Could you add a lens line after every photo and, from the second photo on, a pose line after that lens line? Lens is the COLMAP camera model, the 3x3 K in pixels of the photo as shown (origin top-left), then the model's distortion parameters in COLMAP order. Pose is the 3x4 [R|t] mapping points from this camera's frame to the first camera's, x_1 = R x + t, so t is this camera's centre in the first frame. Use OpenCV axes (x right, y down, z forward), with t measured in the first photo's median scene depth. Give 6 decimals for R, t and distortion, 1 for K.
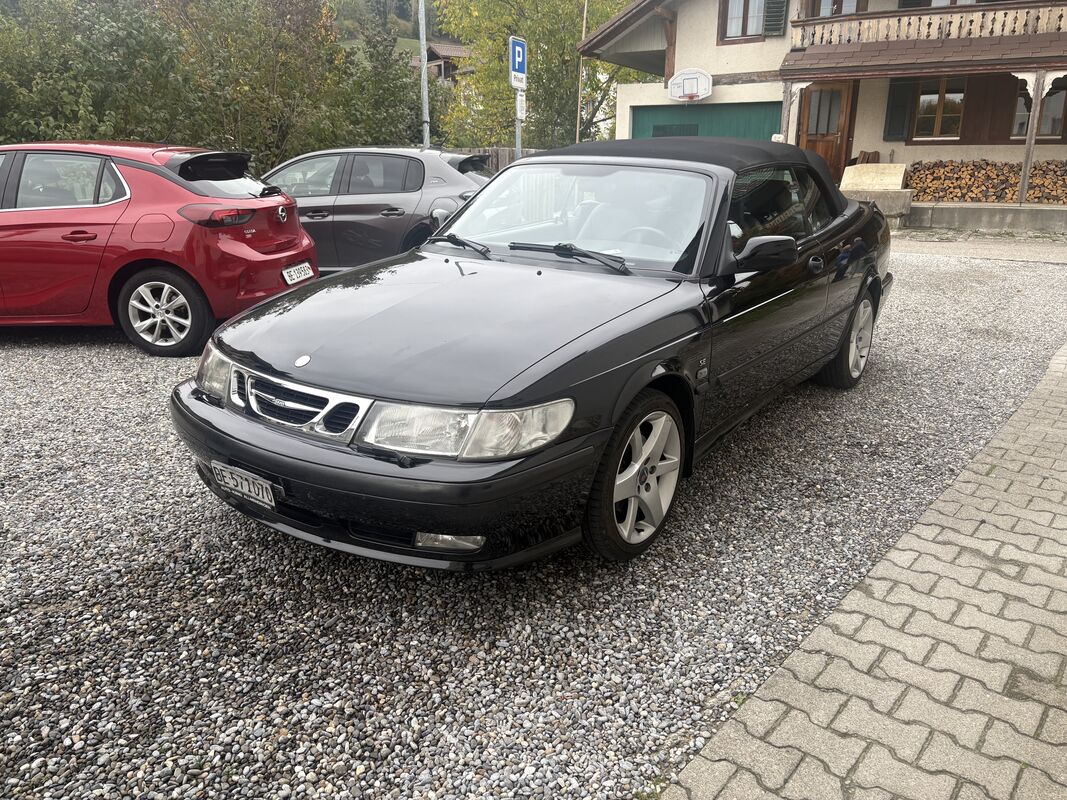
lens RADIAL K [[799.9, 0, 533.5], [0, 799.9, 400.0], [0, 0, 1]] dist [-0.001573, -0.006587]
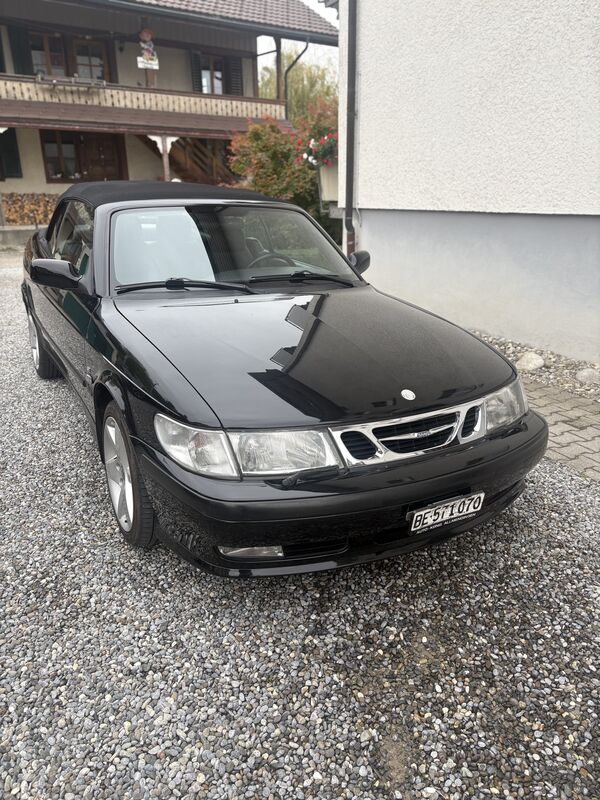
lens RADIAL K [[607.4, 0, 300.0], [0, 607.4, 400.0], [0, 0, 1]] dist [0.016540, -0.009575]
pose [[0.401185, -0.296856, 0.866560, -0.954079], [0.258115, 0.944331, 0.204000, -0.222895], [-0.878878, 0.141830, 0.455474, 0.660503]]
